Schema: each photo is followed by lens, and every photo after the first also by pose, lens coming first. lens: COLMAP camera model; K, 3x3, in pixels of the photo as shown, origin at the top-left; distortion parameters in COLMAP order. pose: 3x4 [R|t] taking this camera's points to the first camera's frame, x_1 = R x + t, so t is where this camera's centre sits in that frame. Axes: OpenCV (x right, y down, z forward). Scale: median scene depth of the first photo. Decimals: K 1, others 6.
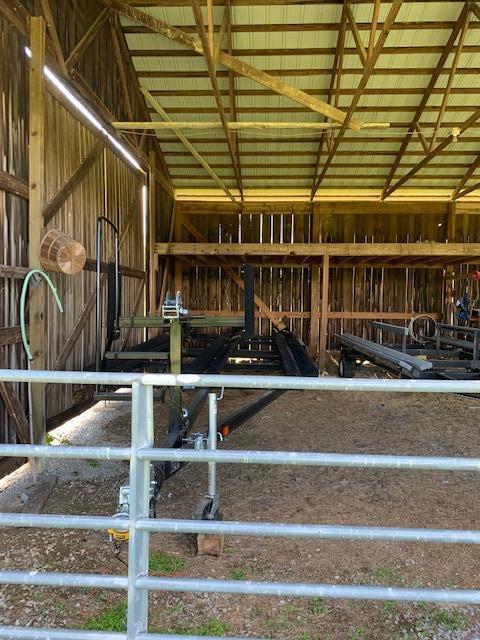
lens RADIAL K [[480.9, 0, 235.8], [0, 480.9, 320.8], [0, 0, 1]] dist [0.099794, -0.046890]
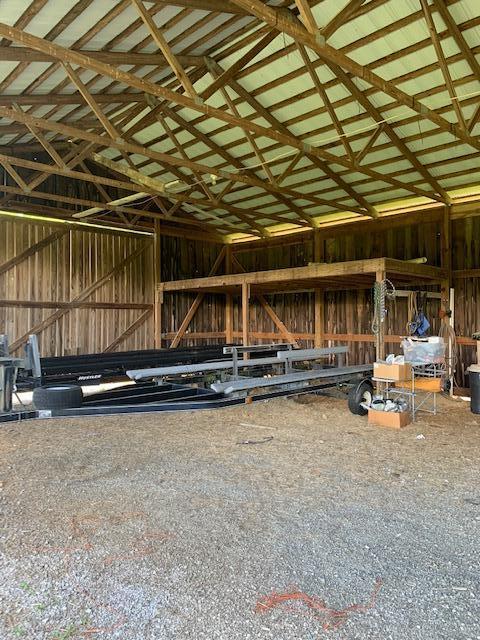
lens RADIAL K [[480.9, 0, 235.8], [0, 480.9, 320.8], [0, 0, 1]] dist [0.099794, -0.046890]
pose [[0.728253, -0.017230, -0.685092, 0.756535], [-0.016378, 0.998961, -0.042534, -0.000961], [0.685113, 0.042196, 0.727214, 0.136903]]
